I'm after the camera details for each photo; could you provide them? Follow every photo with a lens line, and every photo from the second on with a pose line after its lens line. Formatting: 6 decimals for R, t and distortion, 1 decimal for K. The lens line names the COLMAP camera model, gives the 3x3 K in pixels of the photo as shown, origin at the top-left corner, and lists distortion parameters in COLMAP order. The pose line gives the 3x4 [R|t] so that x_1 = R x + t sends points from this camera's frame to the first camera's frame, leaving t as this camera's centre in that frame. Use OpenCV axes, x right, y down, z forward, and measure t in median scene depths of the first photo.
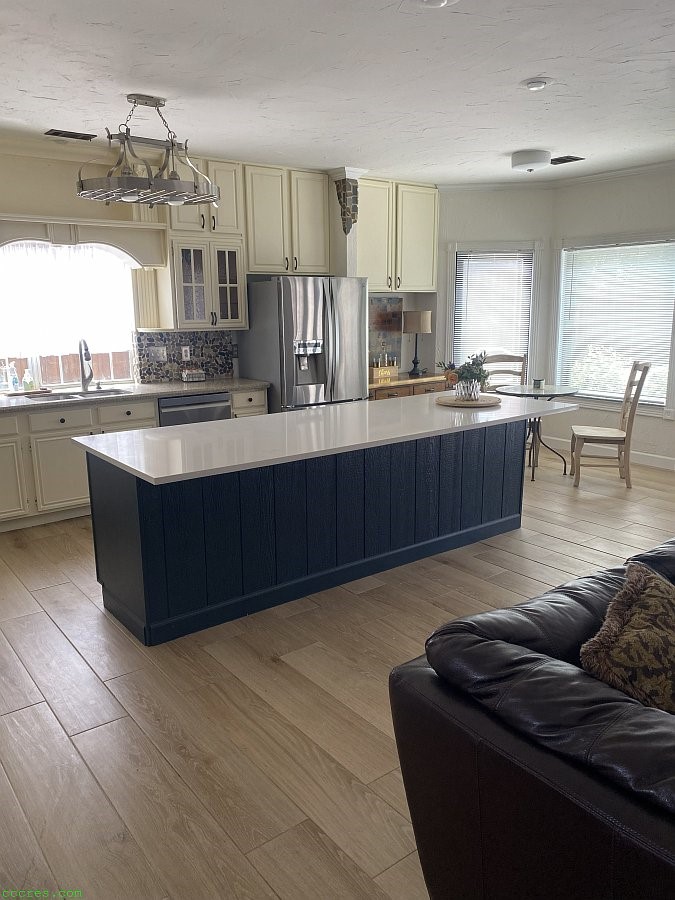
lens RADIAL K [[693.4, 0, 341.5], [0, 693.4, 450.8], [0, 0, 1]] dist [-0.002981, -0.000144]
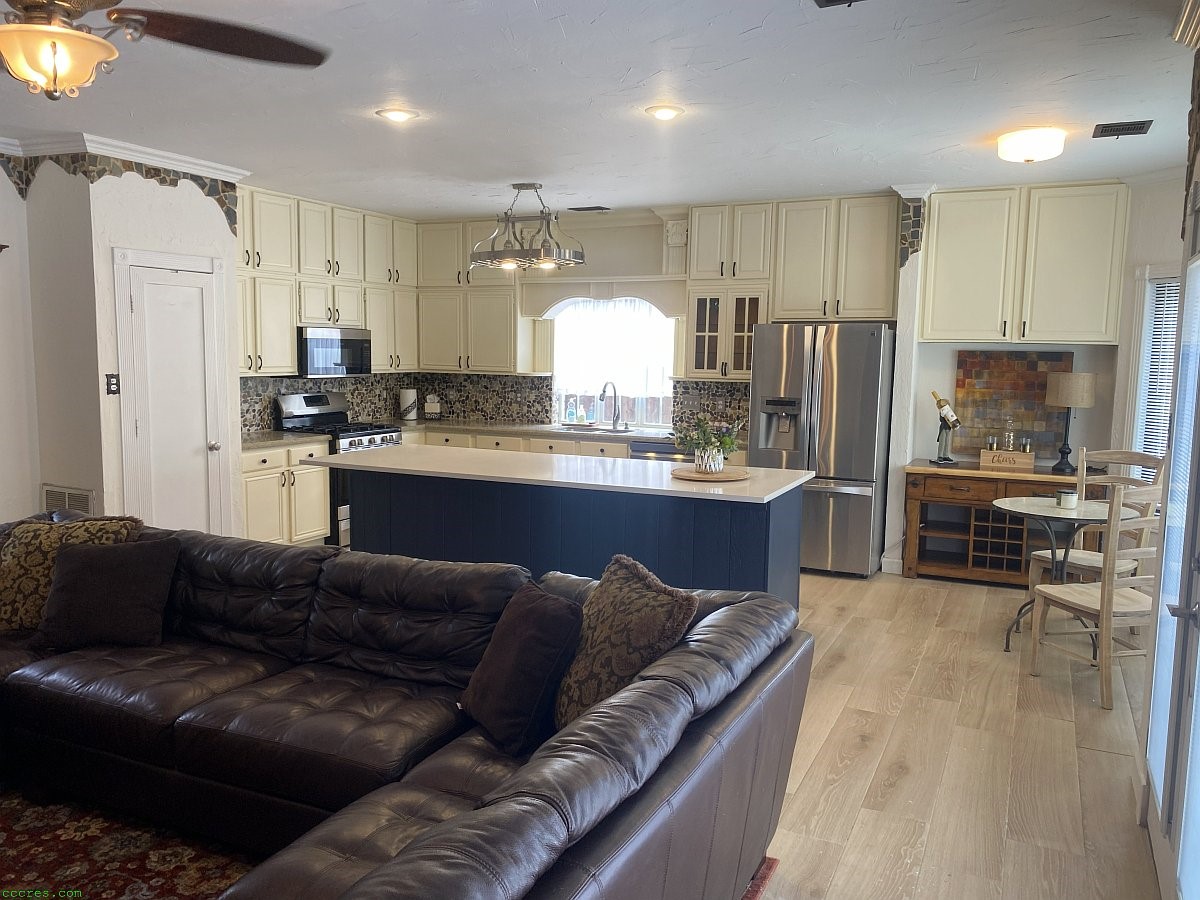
lens RADIAL K [[924.5, 0, 607.6], [0, 924.5, 451.2], [0, 0, 1]] dist [-0.002981, -0.000144]
pose [[0.450179, 0.108124, -0.886368, 0.872118], [-0.208492, 0.977932, 0.013402, -0.066233], [0.868257, 0.178768, 0.462787, 0.305782]]
